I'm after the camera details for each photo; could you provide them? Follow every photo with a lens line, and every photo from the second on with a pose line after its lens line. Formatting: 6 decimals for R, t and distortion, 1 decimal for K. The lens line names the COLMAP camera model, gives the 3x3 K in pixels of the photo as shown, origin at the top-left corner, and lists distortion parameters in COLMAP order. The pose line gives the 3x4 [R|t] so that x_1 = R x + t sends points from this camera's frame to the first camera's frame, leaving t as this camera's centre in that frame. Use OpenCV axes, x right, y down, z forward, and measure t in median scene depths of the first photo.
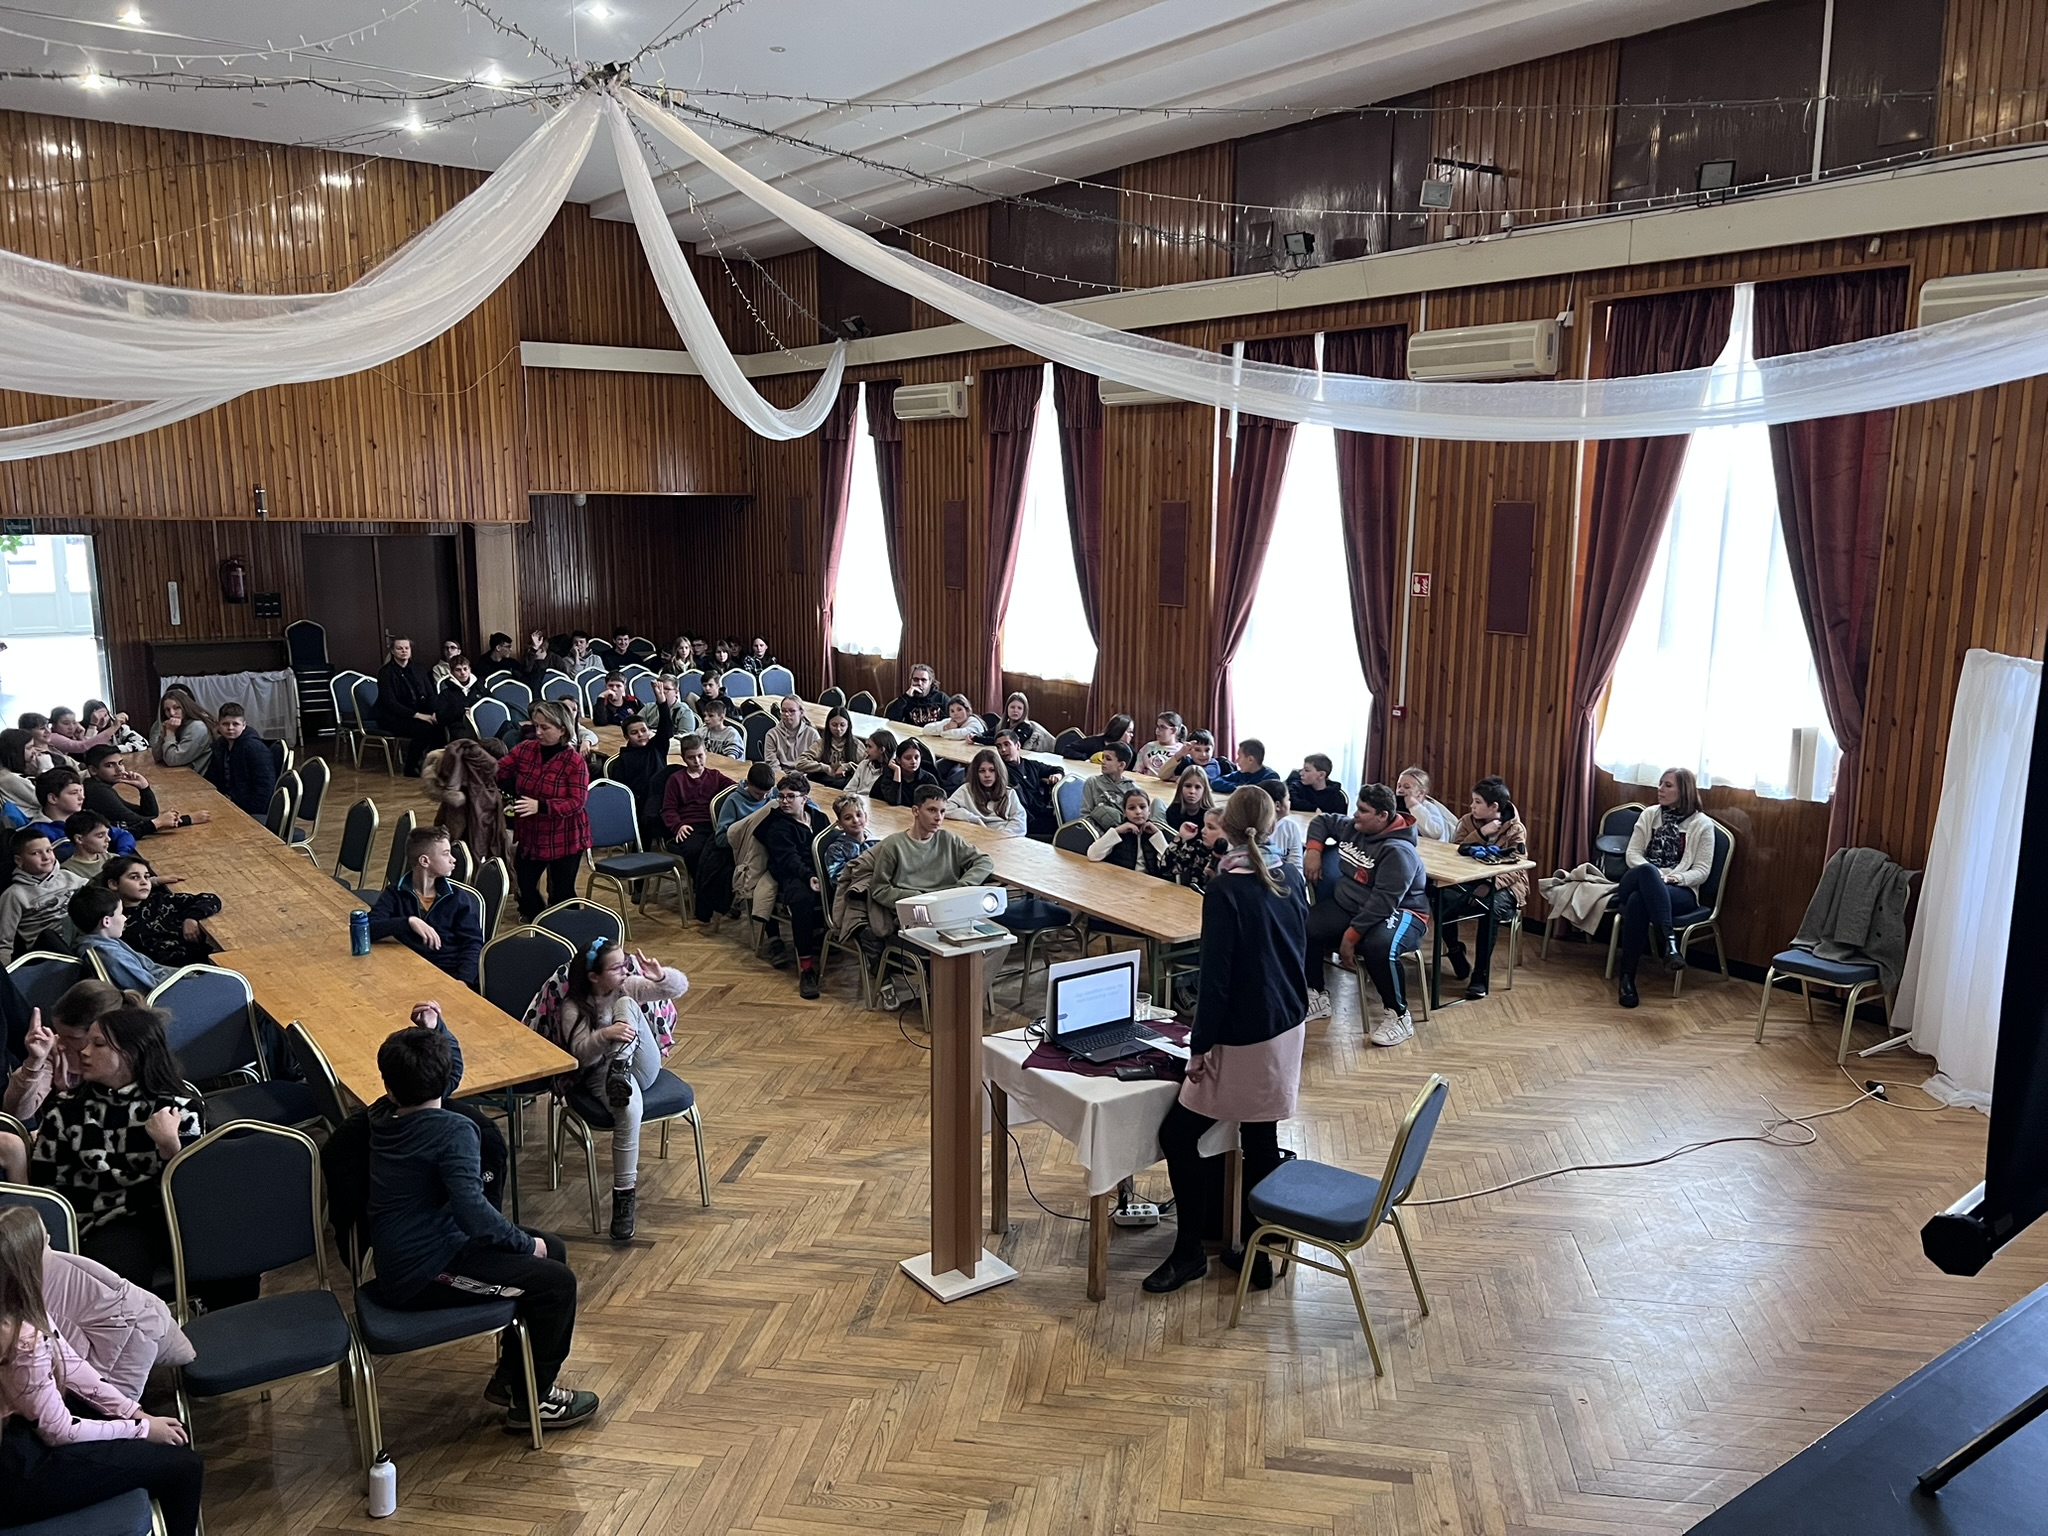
lens RADIAL K [[1530.3, 0, 1036.2], [0, 1530.3, 777.6], [0, 0, 1]] dist [0.045842, -0.055170]
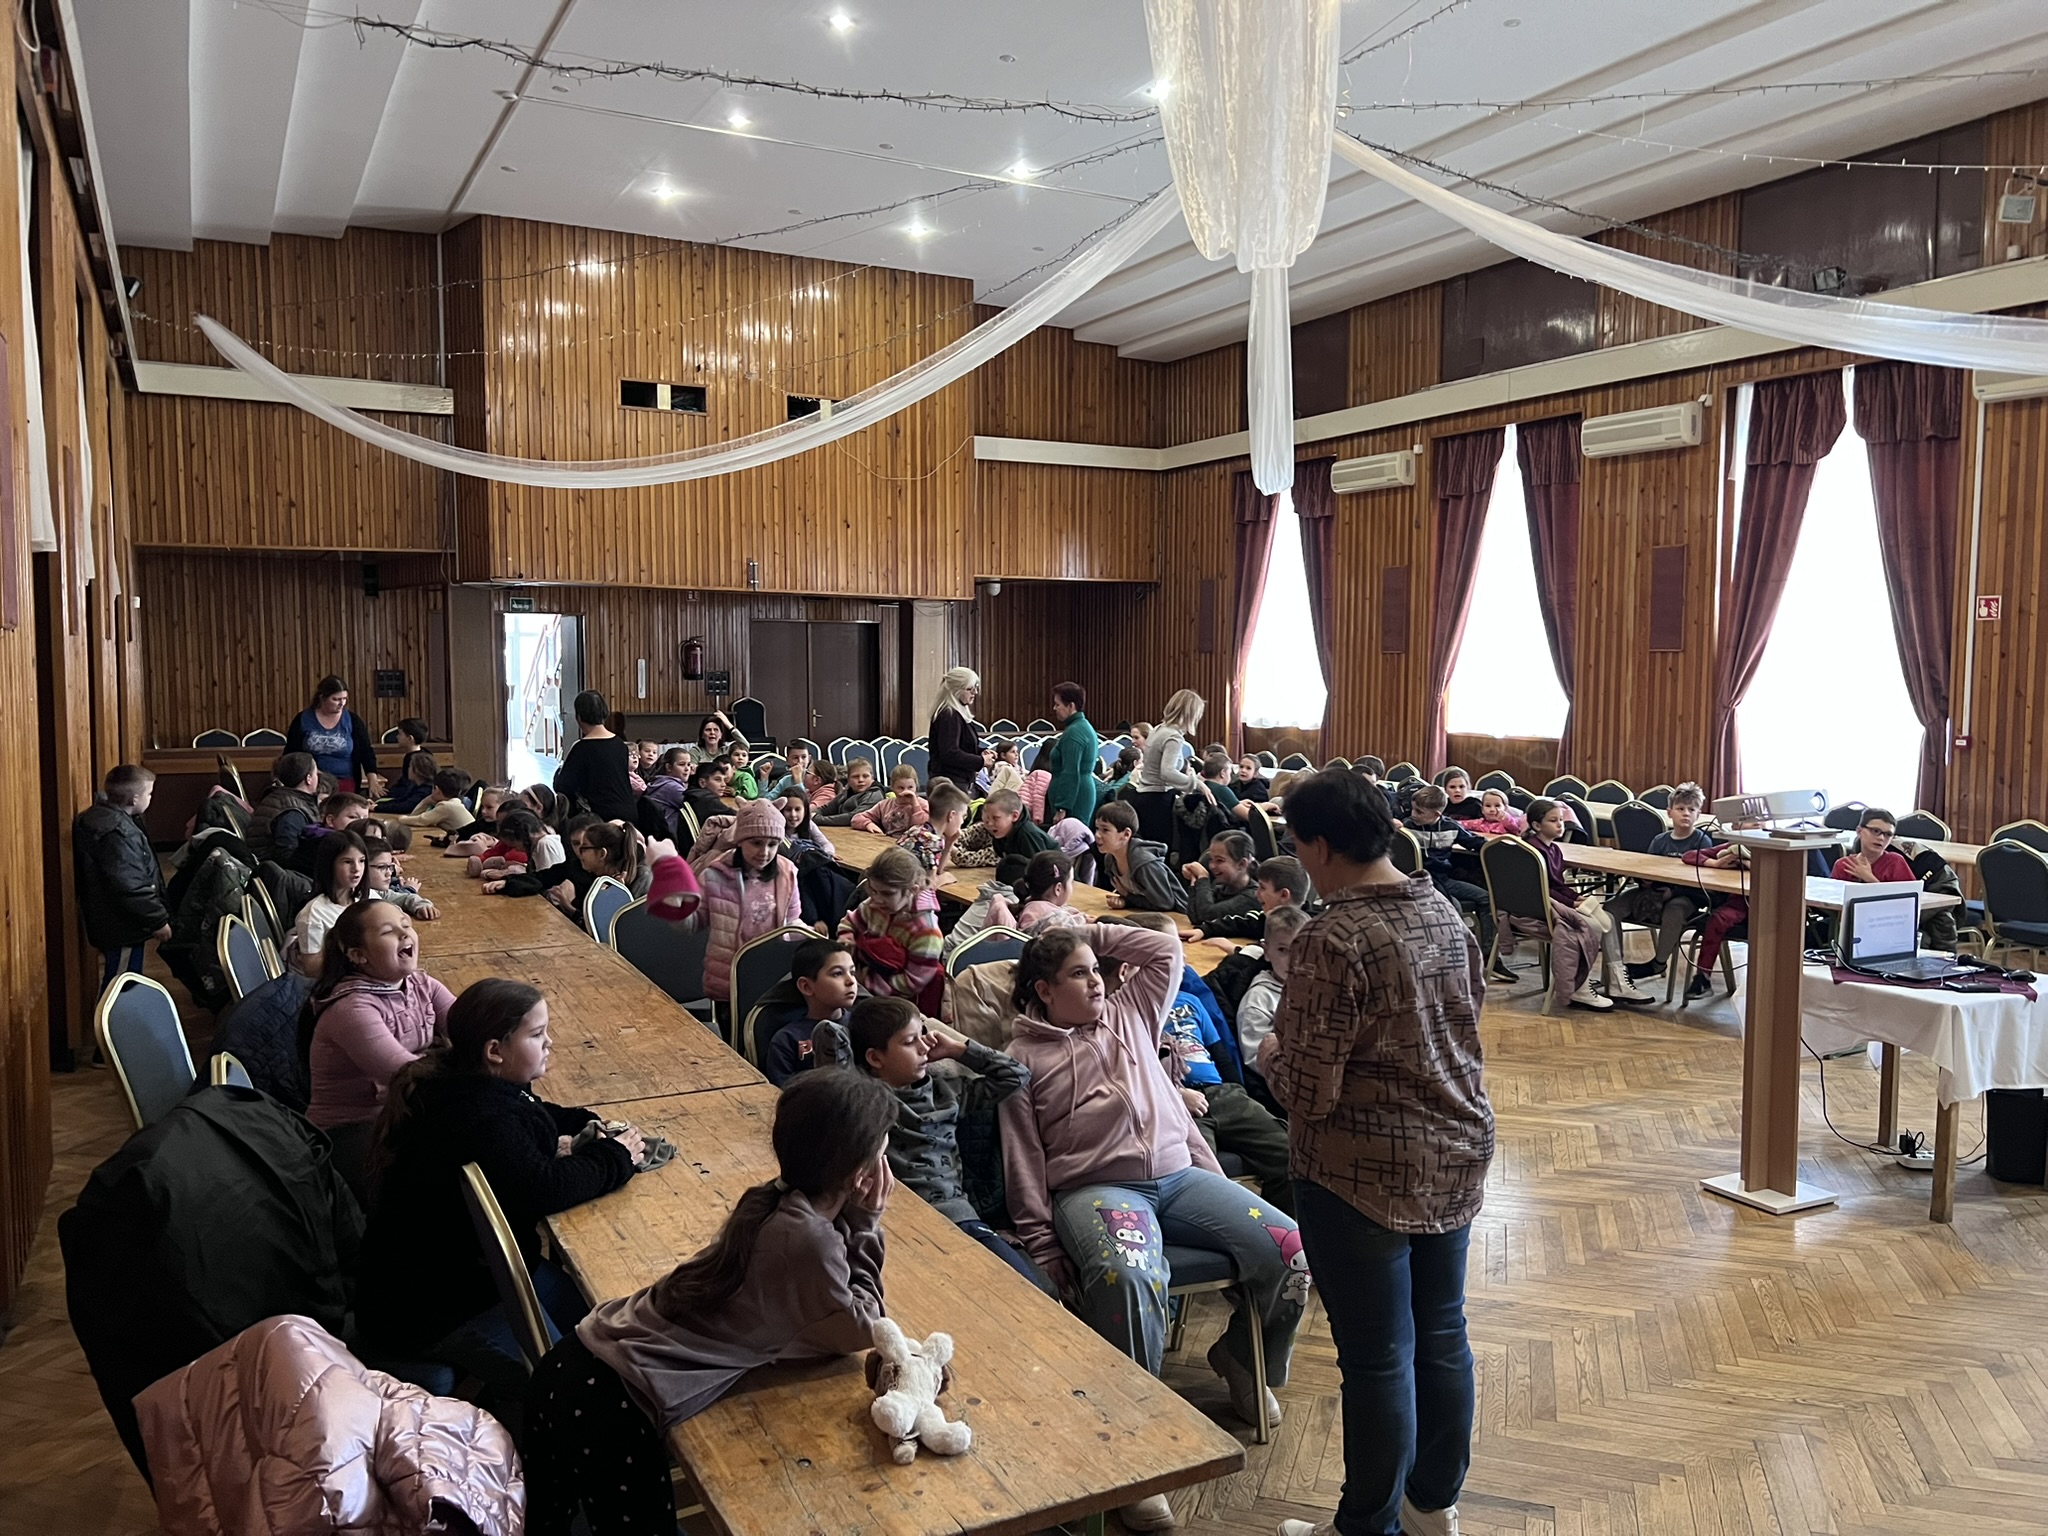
lens RADIAL K [[1530.3, 0, 1036.6], [0, 1530.3, 761.3], [0, 0, 1]] dist [0.045842, -0.055170]
pose [[0.988844, 0.008613, -0.148707, -0.208766], [-0.025116, 0.993674, -0.109456, 0.097601], [0.146824, 0.111969, 0.982805, -0.029181]]
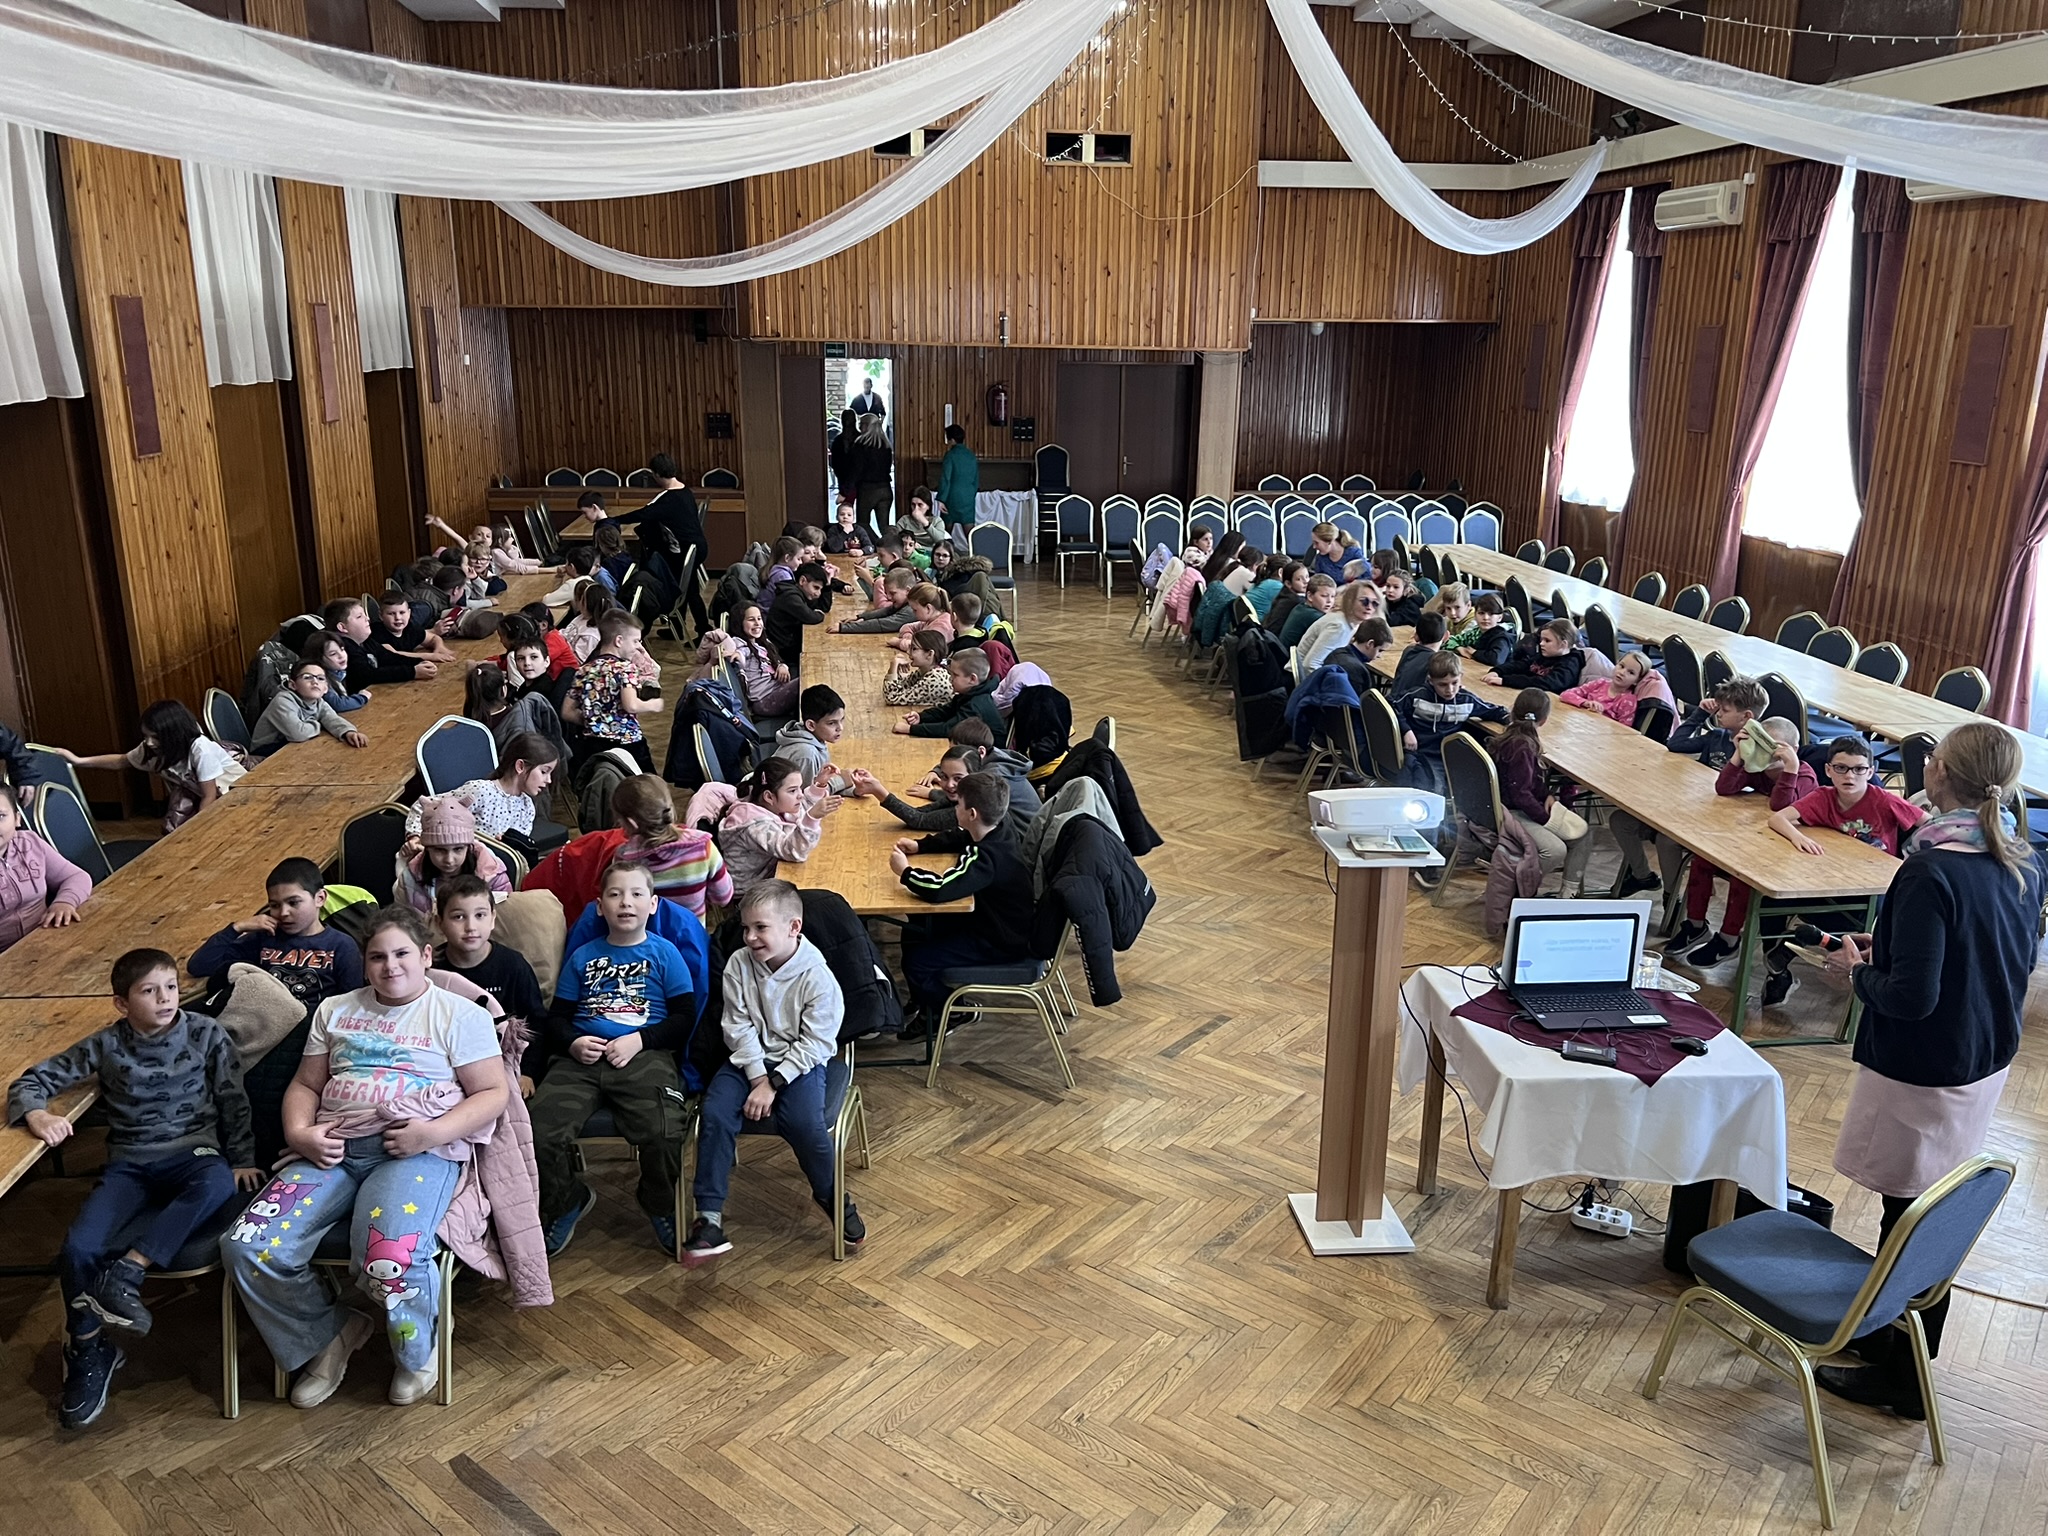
lens RADIAL K [[1530.3, 0, 1023.4], [0, 1530.3, 761.9], [0, 0, 1]] dist [0.045842, -0.055170]
pose [[0.862873, 0.142024, -0.485057, 0.099756], [-0.097059, 0.988408, 0.116745, -0.010668], [0.496014, -0.053657, 0.866655, 0.099478]]
